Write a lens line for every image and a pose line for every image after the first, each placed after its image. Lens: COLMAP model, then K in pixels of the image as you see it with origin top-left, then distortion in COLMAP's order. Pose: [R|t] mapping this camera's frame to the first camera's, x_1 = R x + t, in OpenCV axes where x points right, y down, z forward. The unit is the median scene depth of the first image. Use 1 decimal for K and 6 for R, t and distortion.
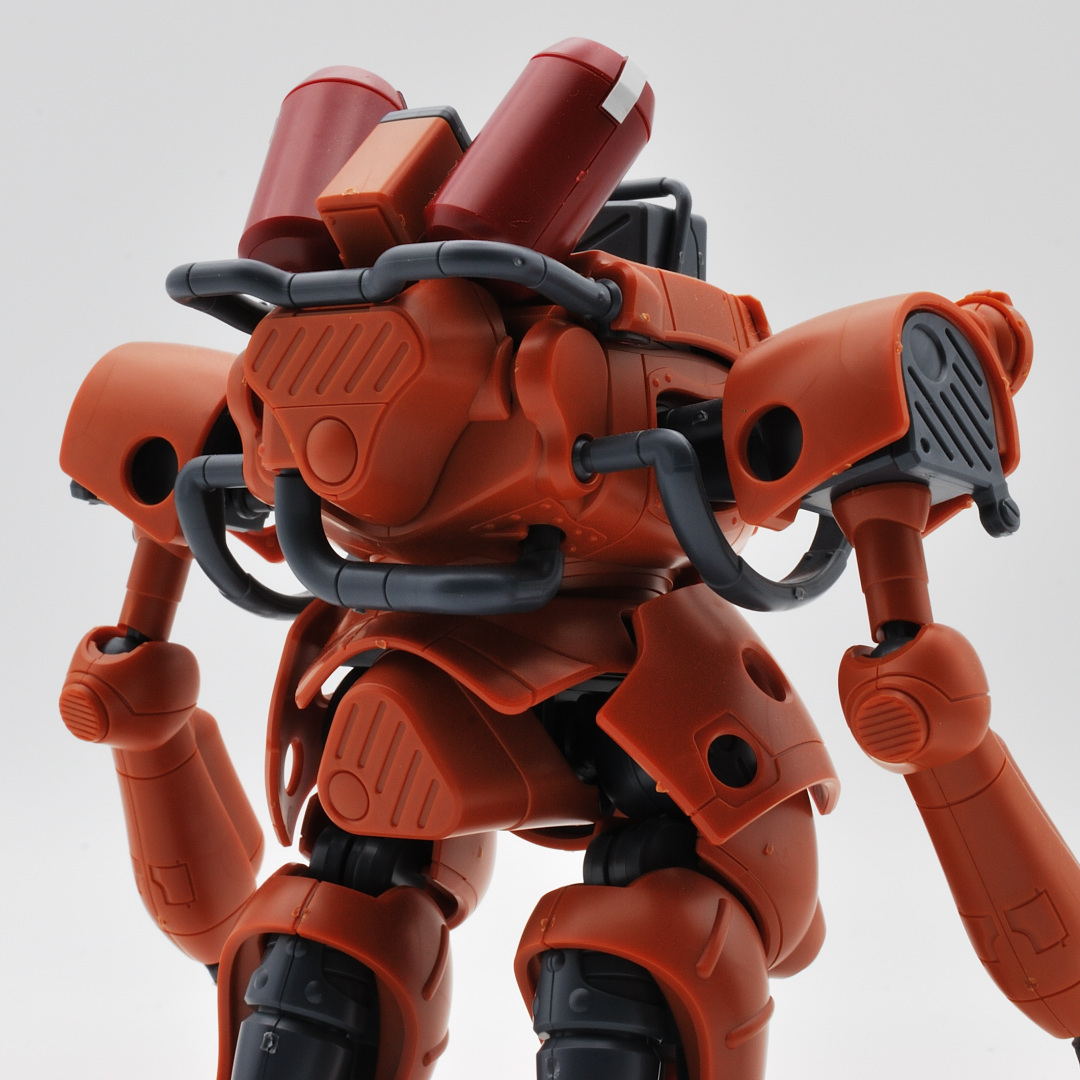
lens RADIAL K [[2550.7, 0, 540.7], [0, 2550.7, 540.4], [0, 0, 1]] dist [0.027645, -0.051610]
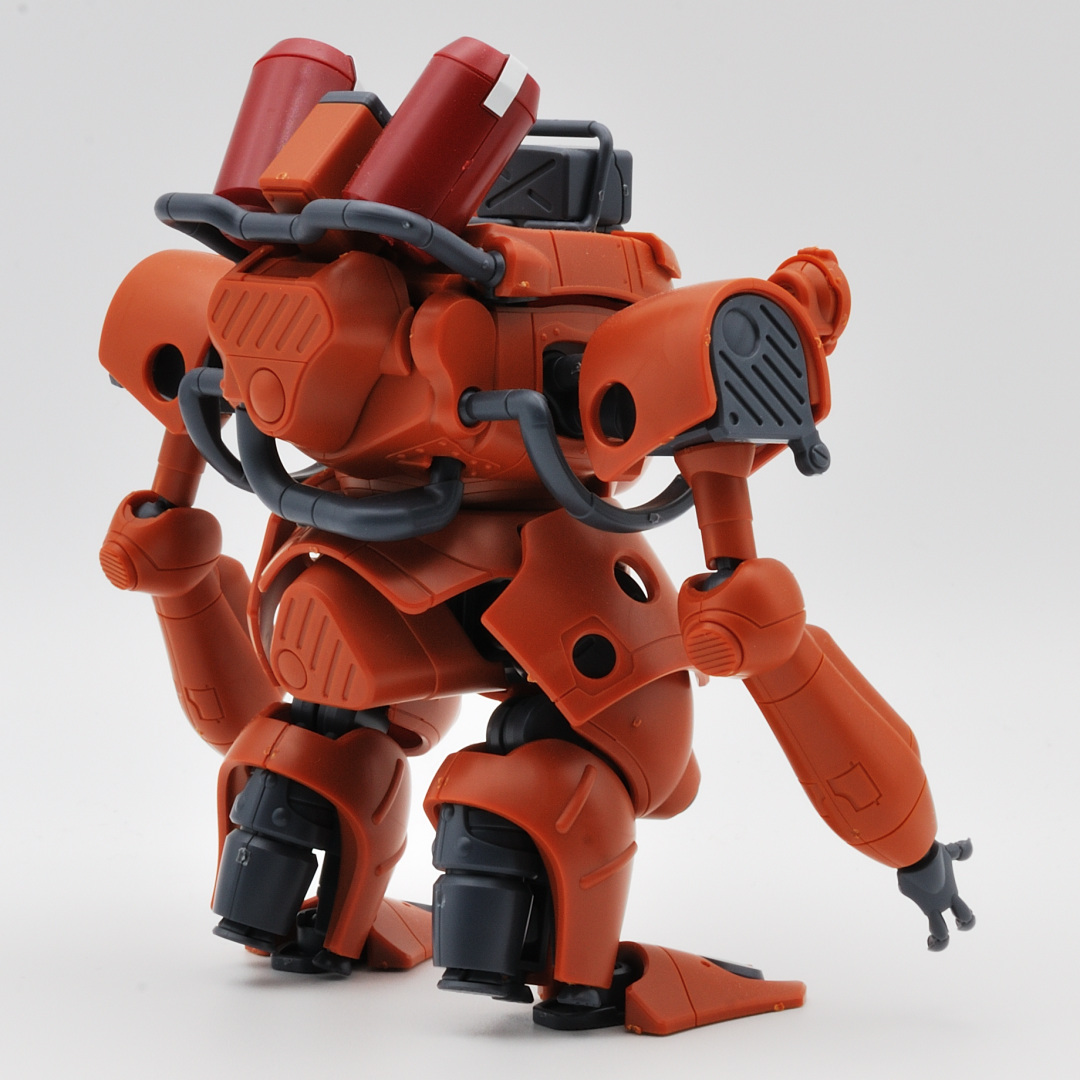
lens RADIAL K [[2550.7, 0, 540.7], [0, 2550.7, 540.4], [0, 0, 1]] dist [0.027645, -0.051610]
pose [[0.989599, 0.018685, -0.142636, 0.218711], [0.005336, 0.986079, 0.166191, -0.166720], [0.143756, -0.165223, 0.975723, -0.175296]]
